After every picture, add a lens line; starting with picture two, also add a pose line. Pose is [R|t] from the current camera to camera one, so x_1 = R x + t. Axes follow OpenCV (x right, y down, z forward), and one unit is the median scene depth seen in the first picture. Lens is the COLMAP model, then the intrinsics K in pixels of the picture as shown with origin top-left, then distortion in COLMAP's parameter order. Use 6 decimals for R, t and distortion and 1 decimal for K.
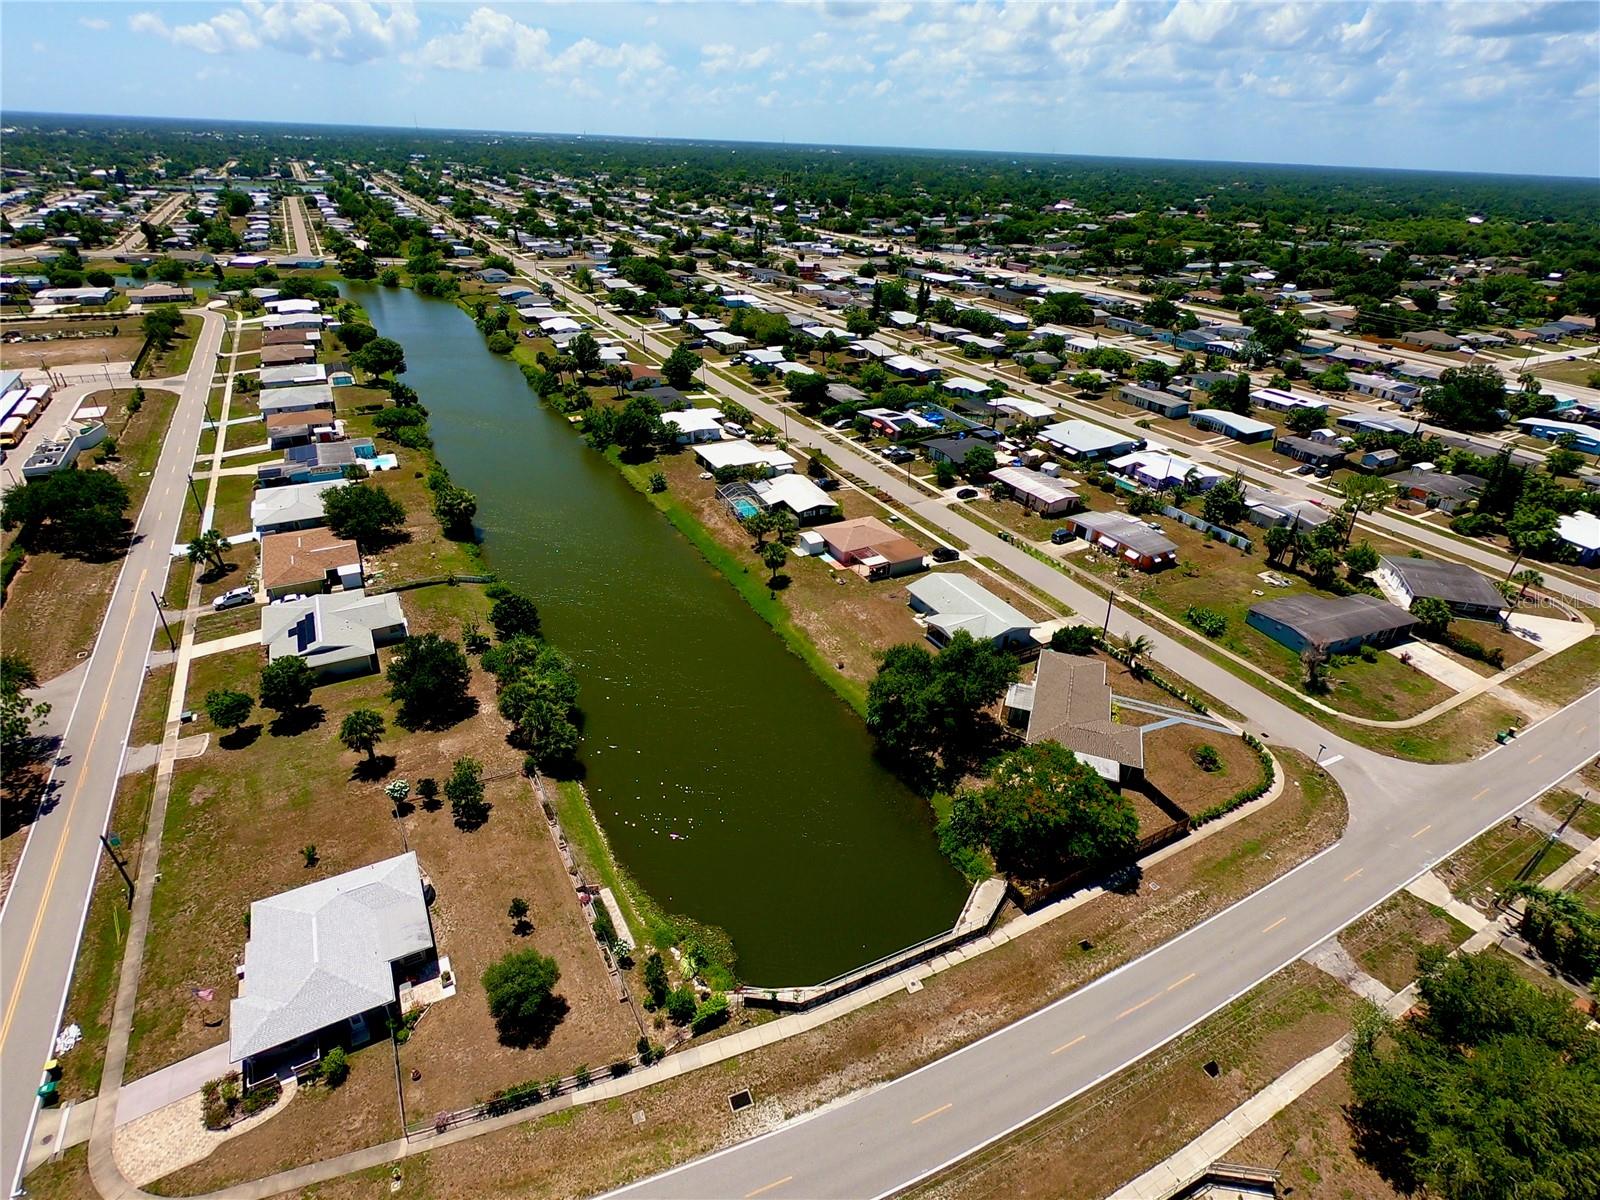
lens RADIAL K [[806.3, 0, 800.0], [0, 806.3, 600.0], [0, 0, 1]] dist [0.000381, 0.000762]
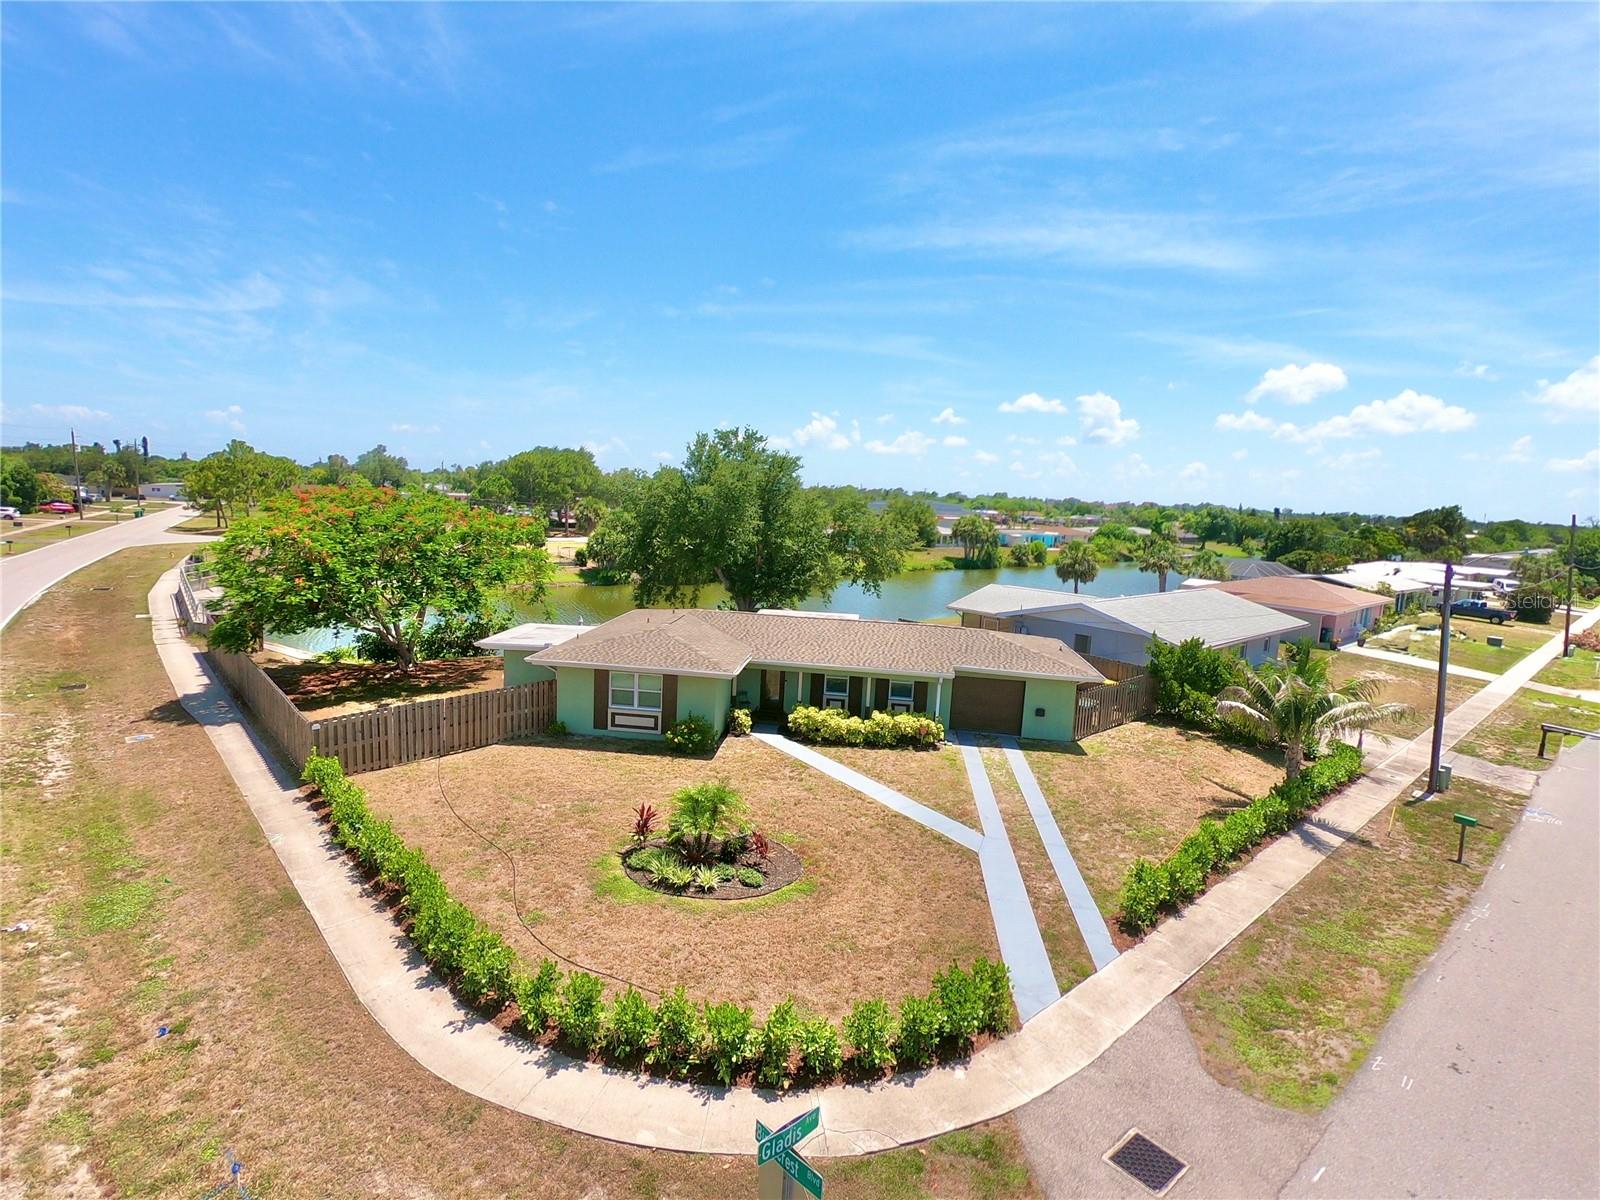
lens RADIAL K [[806.3, 0, 800.0], [0, 806.3, 600.0], [0, 0, 1]] dist [0.000381, 0.000762]
pose [[0.228285, 0.105718, -0.967838, 0.806622], [-0.518433, 0.854629, -0.028931, 0.151793], [0.824083, 0.508363, 0.249906, 1.059877]]
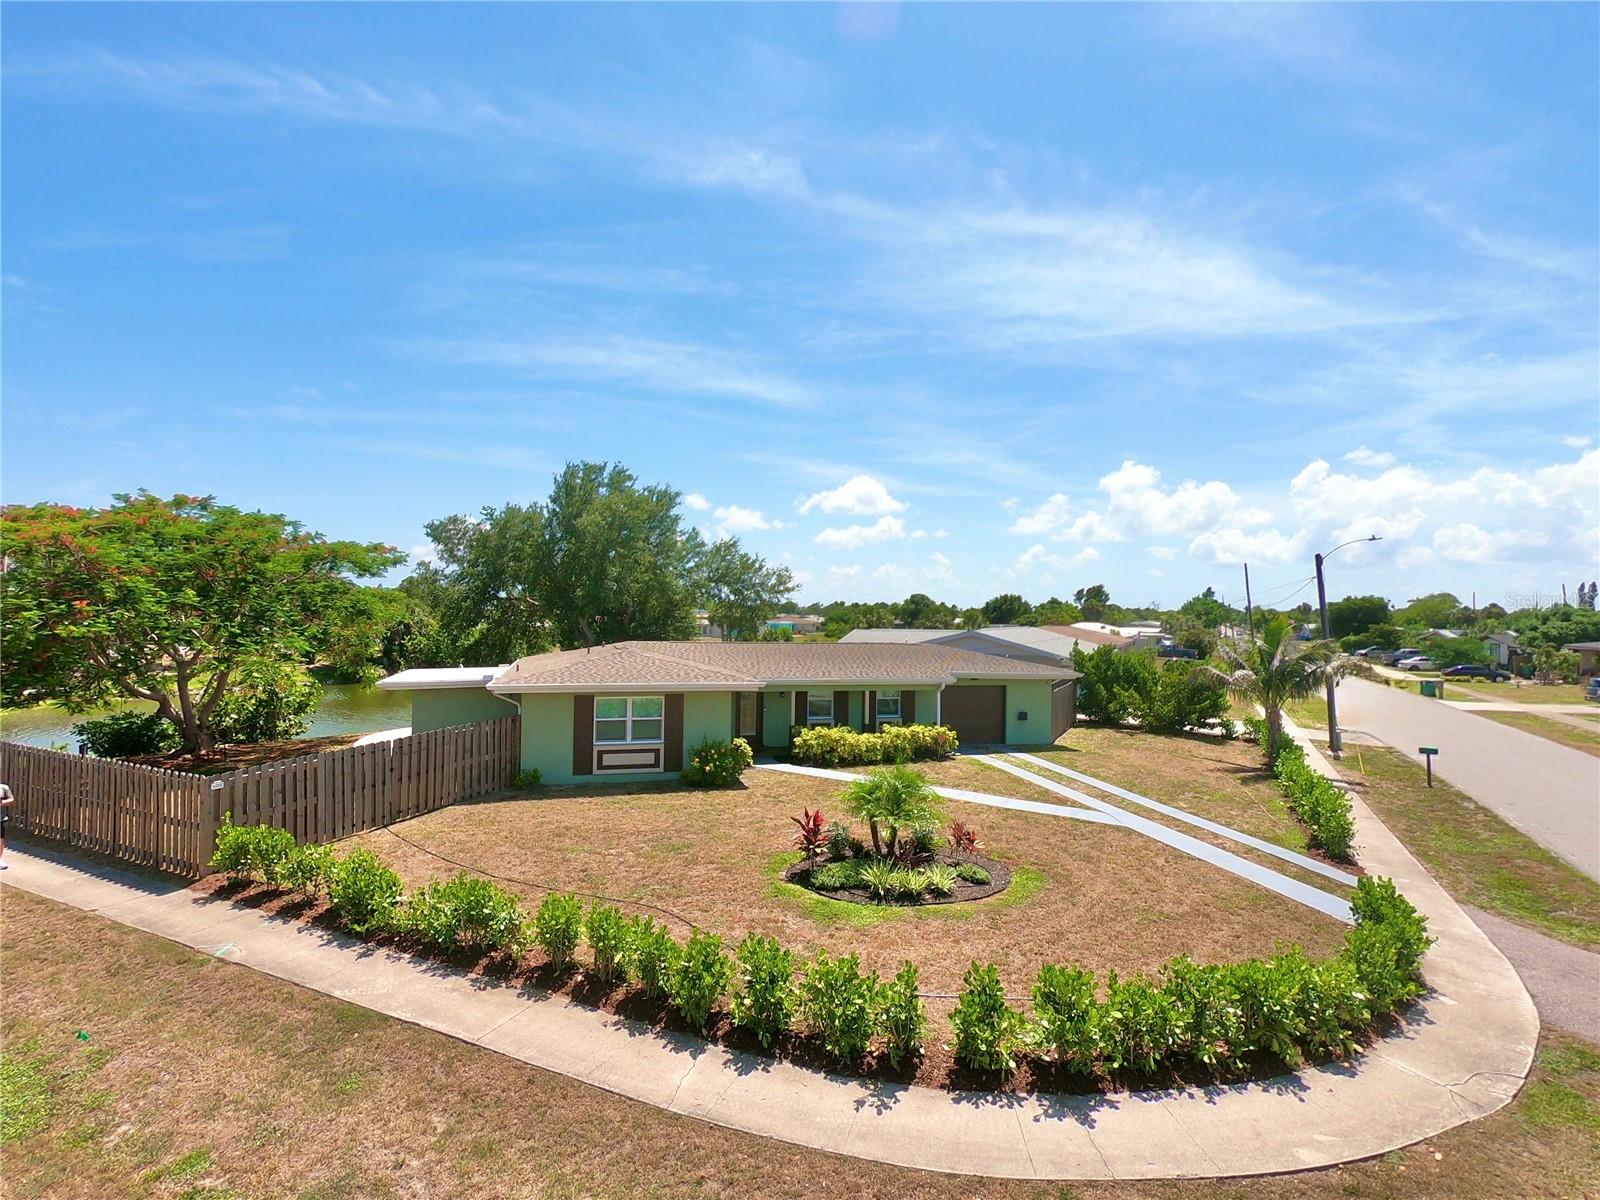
lens RADIAL K [[806.2, 0, 794.8], [0, 806.2, 616.4], [0, 0, 1]] dist [0.000886, 0.000029]
pose [[0.564597, -0.024268, -0.825010, 0.717194], [-0.403664, 0.863747, -0.301656, 0.242092], [0.719921, 0.503341, 0.477873, 0.999563]]
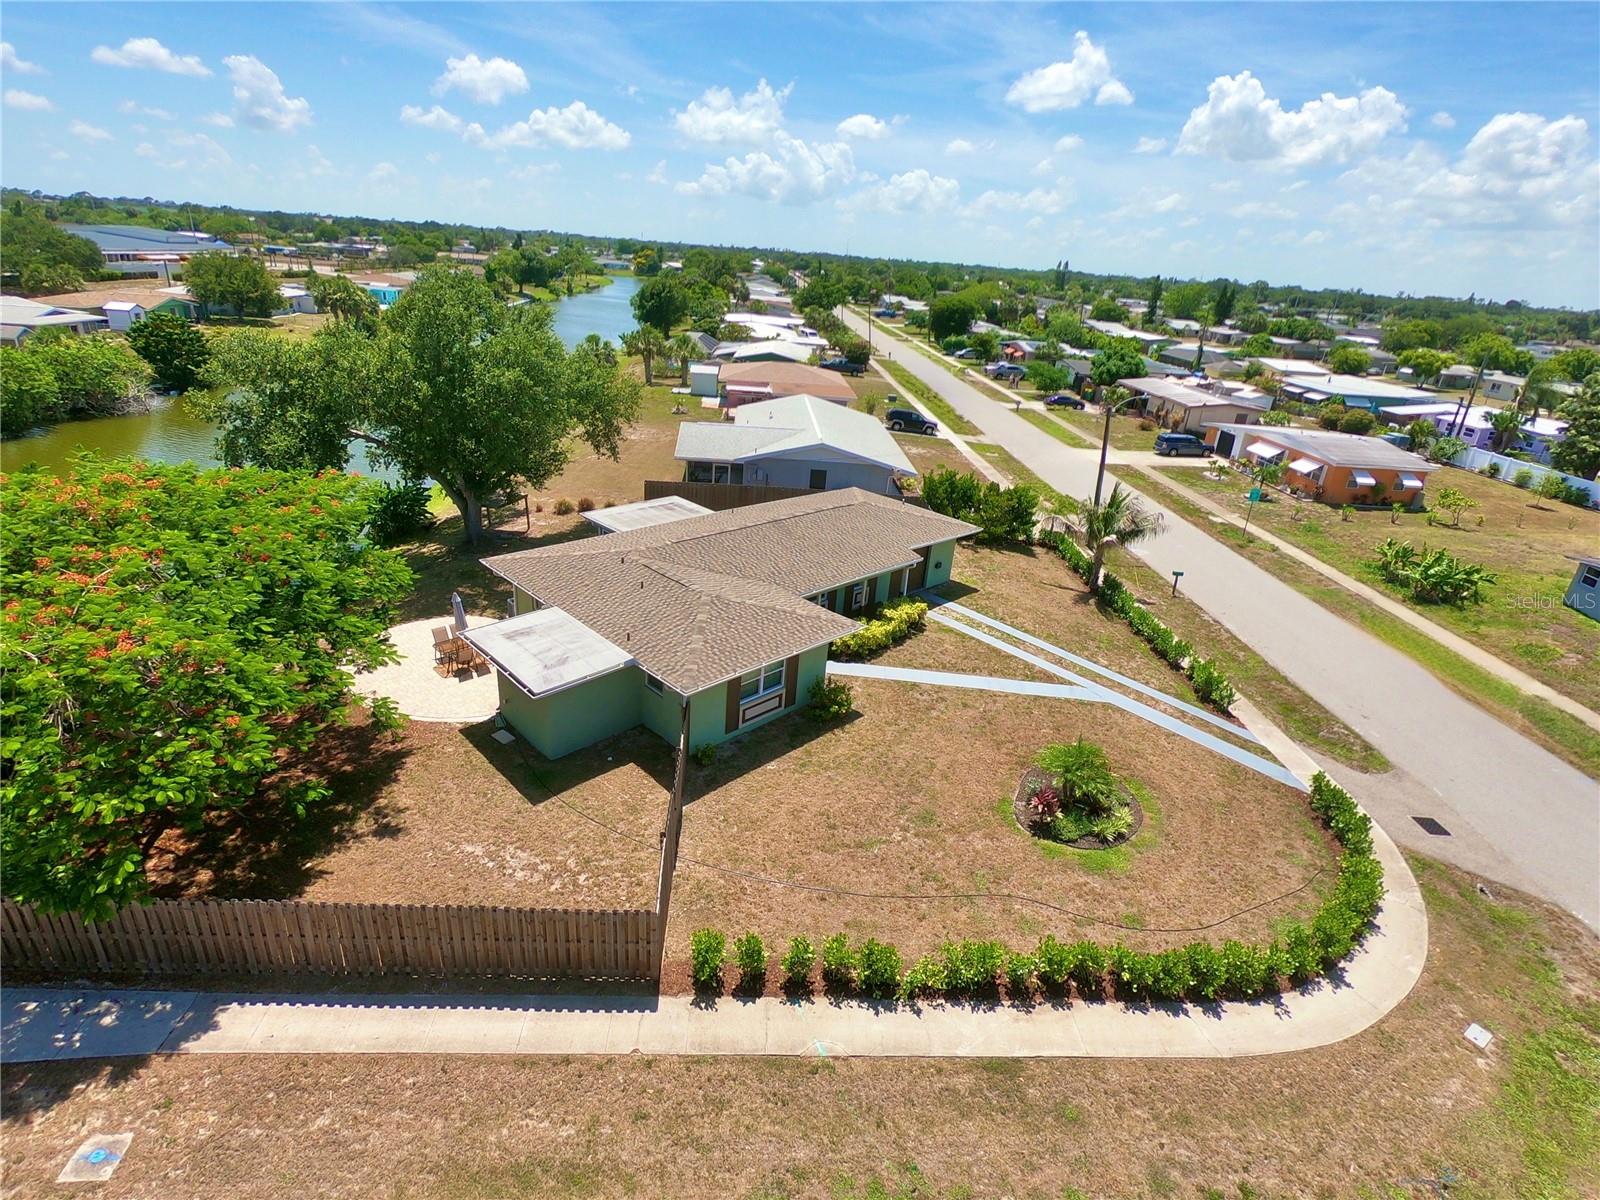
lens RADIAL K [[797.8, 0, 790.8], [0, 797.8, 628.7], [0, 0, 1]] dist [0.000861, 0.000627]
pose [[0.892781, 0.217018, -0.394771, 0.581303], [-0.256969, 0.965094, -0.050597, 0.207062], [0.370011, 0.146616, 0.917385, 0.831931]]
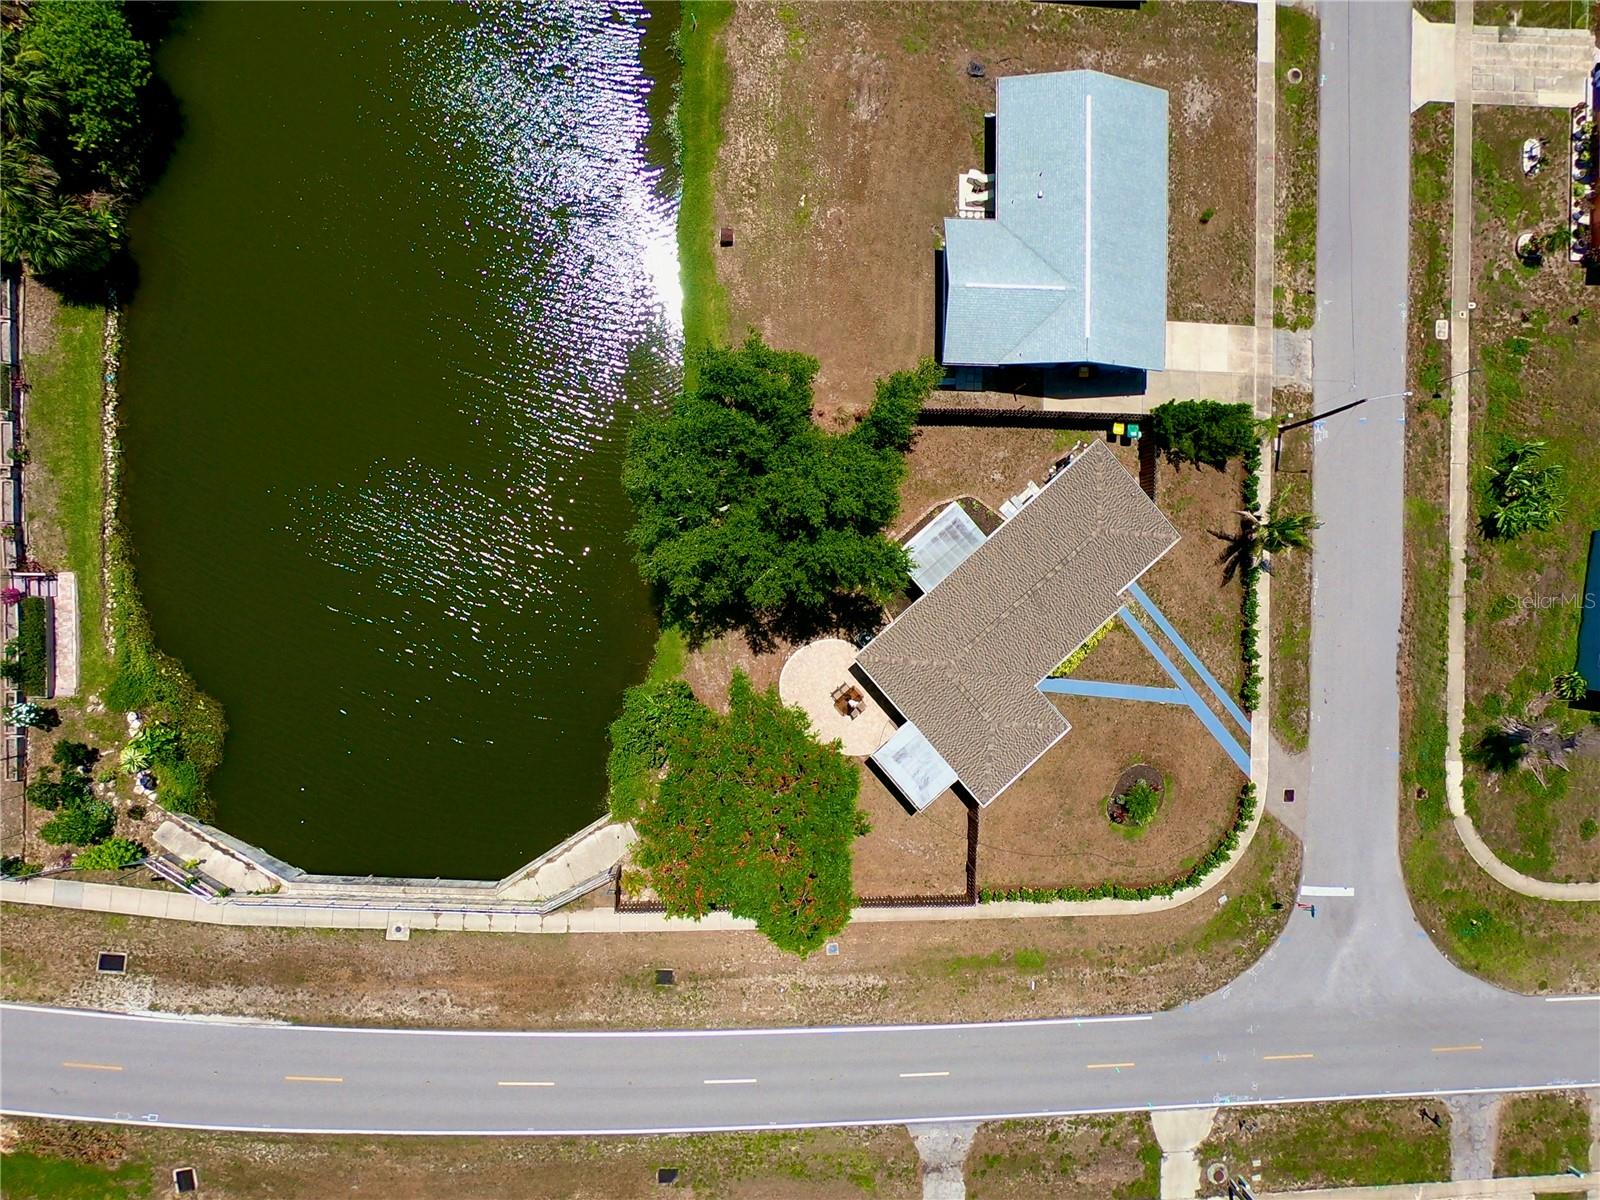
lens RADIAL K [[806.3, 0, 800.0], [0, 806.3, 600.0], [0, 0, 1]] dist [0.000381, 0.000762]
pose [[0.868660, 0.493714, 0.040943, 0.229456], [-0.291576, 0.442693, 0.847942, -0.321341], [0.400516, -0.748512, 0.528505, 0.802359]]
